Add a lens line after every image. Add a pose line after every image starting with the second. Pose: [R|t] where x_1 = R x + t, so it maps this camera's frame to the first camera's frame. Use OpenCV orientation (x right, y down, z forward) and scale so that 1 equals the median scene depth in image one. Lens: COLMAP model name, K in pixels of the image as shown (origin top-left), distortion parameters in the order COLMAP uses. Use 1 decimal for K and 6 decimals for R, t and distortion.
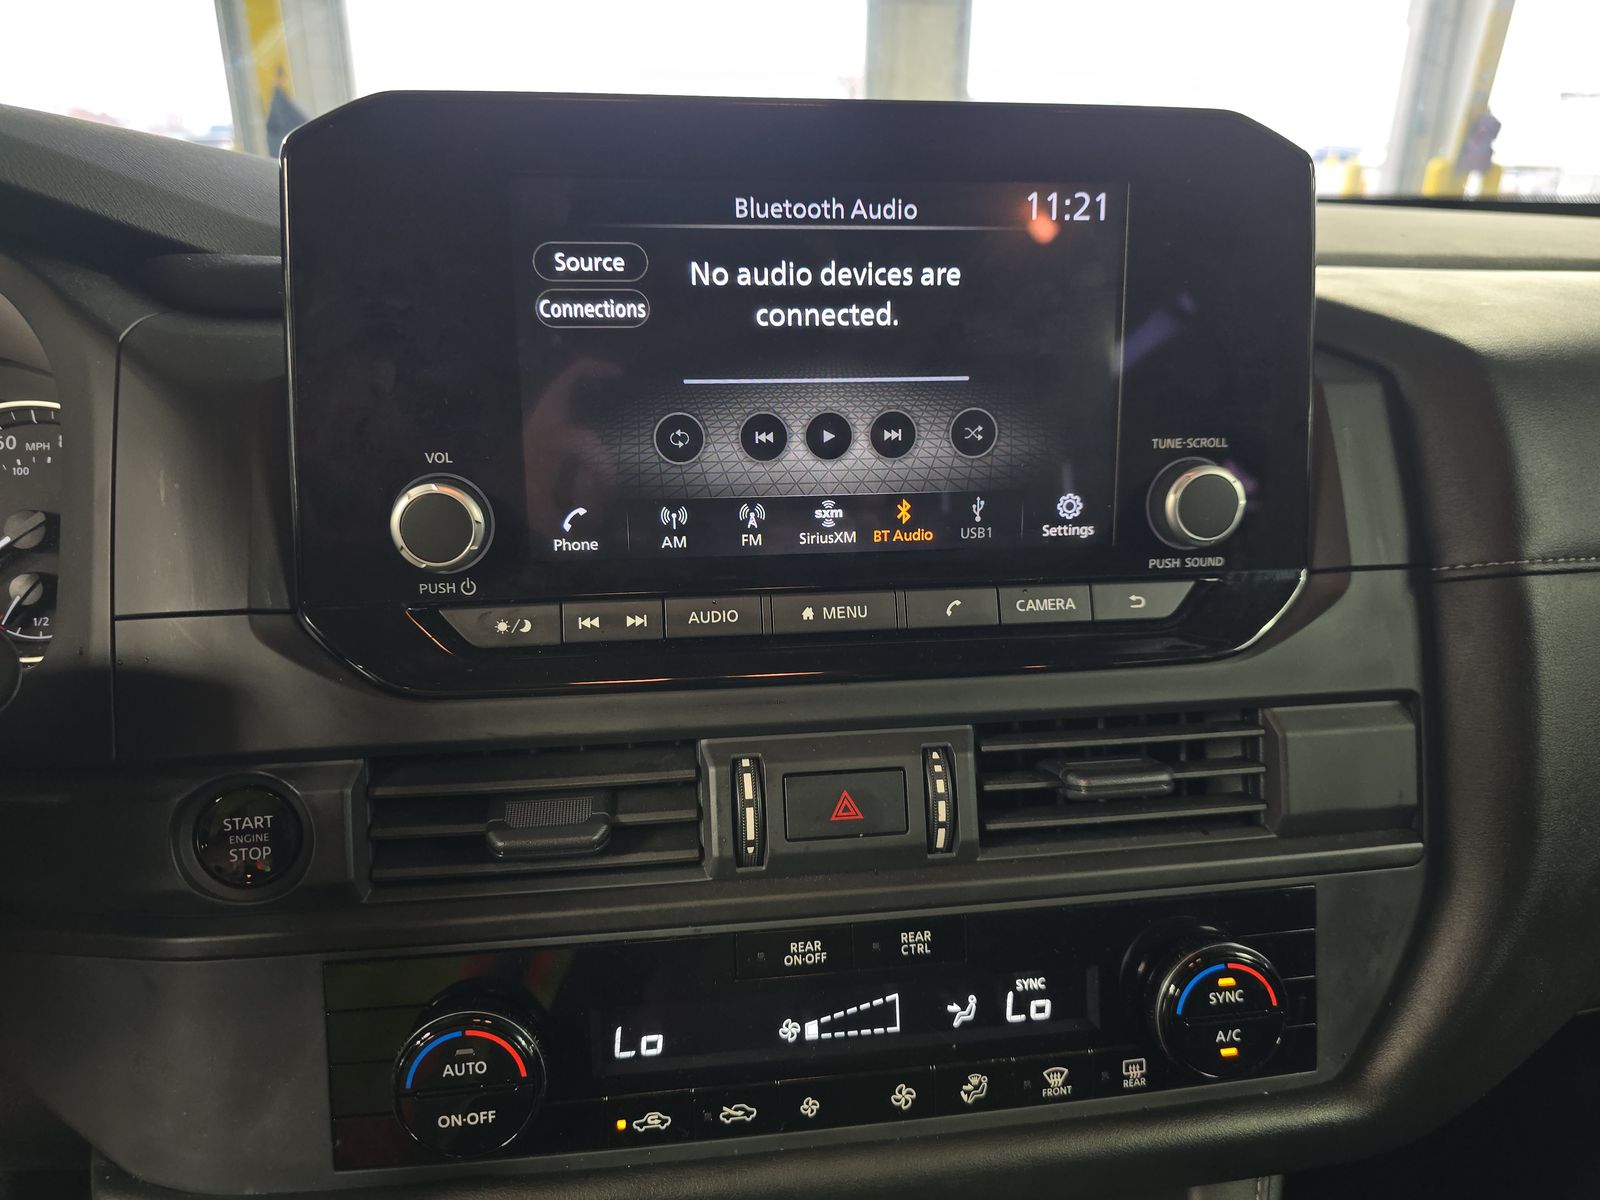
lens RADIAL K [[1077.8, 0, 798.6], [0, 1077.8, 602.3], [0, 0, 1]] dist [-0.004342, -0.010442]
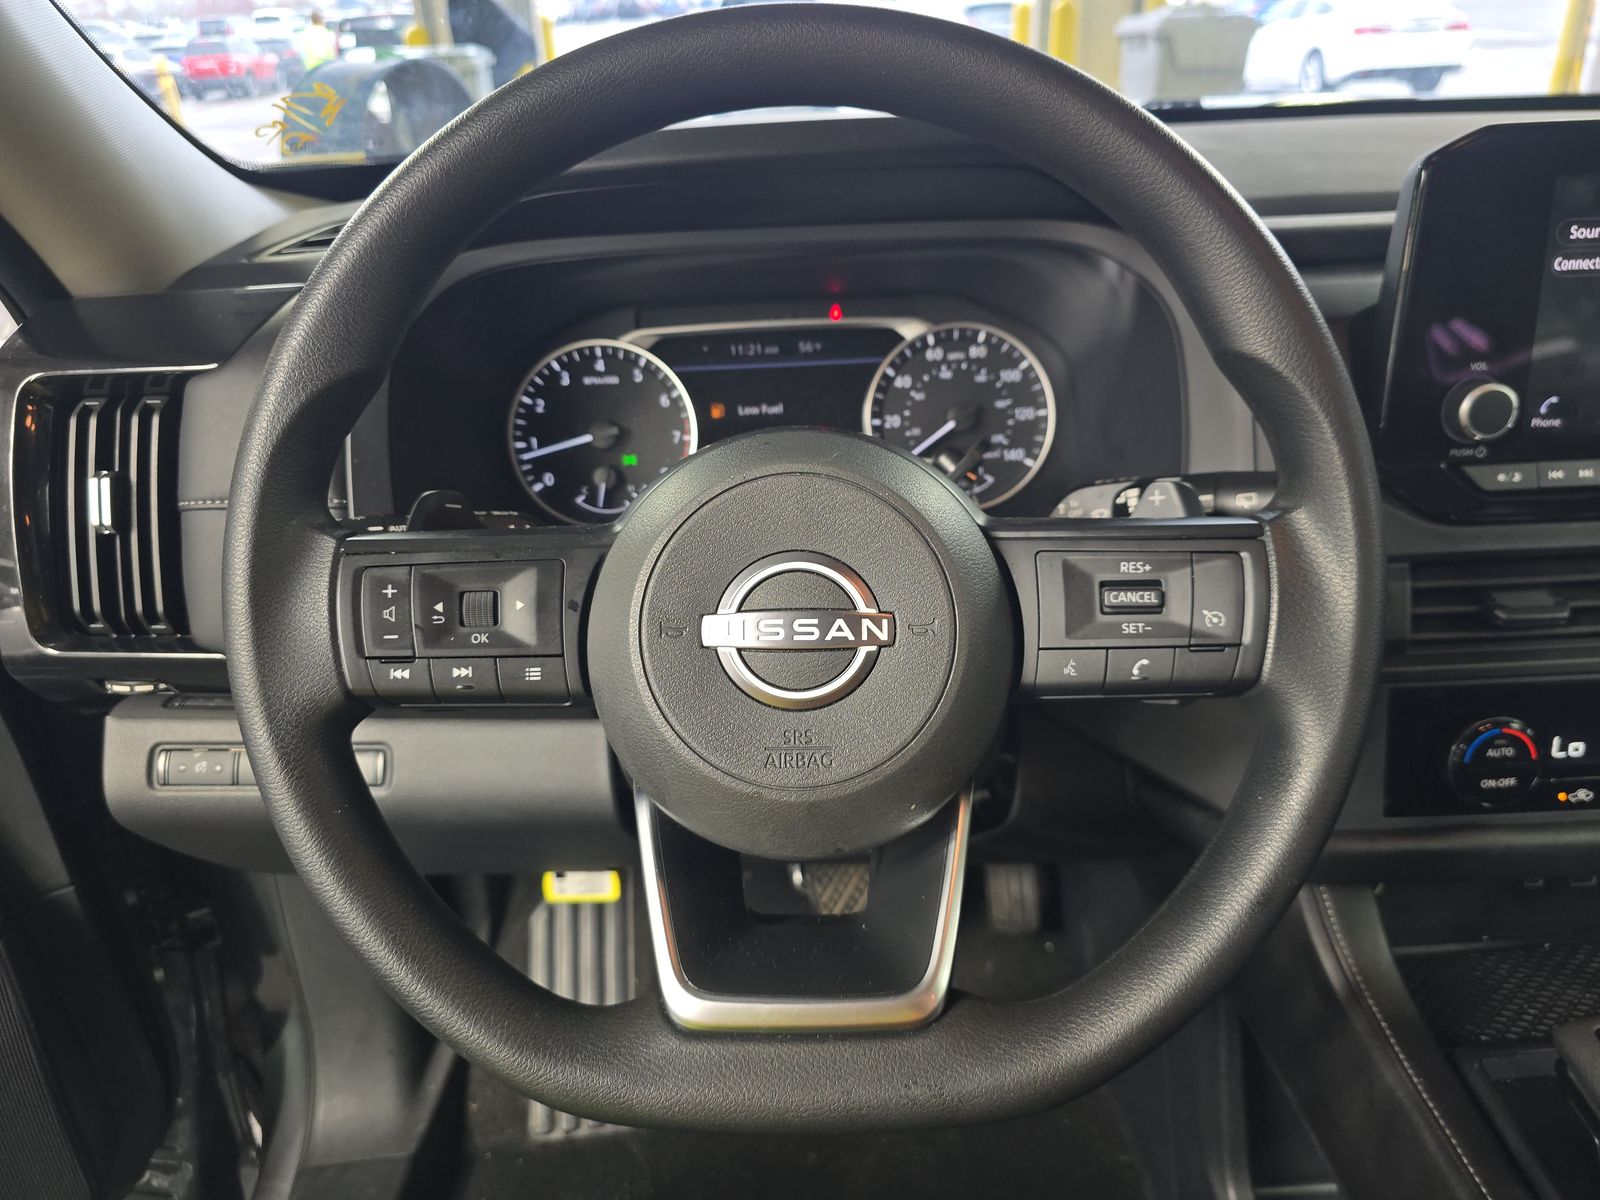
lens RADIAL K [[1077.8, 0, 800.4], [0, 1077.8, 599.2], [0, 0, 1]] dist [-0.004342, -0.010442]
pose [[0.991230, 0.002398, -0.132125, -1.062980], [0.013227, 0.993014, 0.117257, 0.002338], [0.131483, -0.117976, 0.984273, -0.651189]]
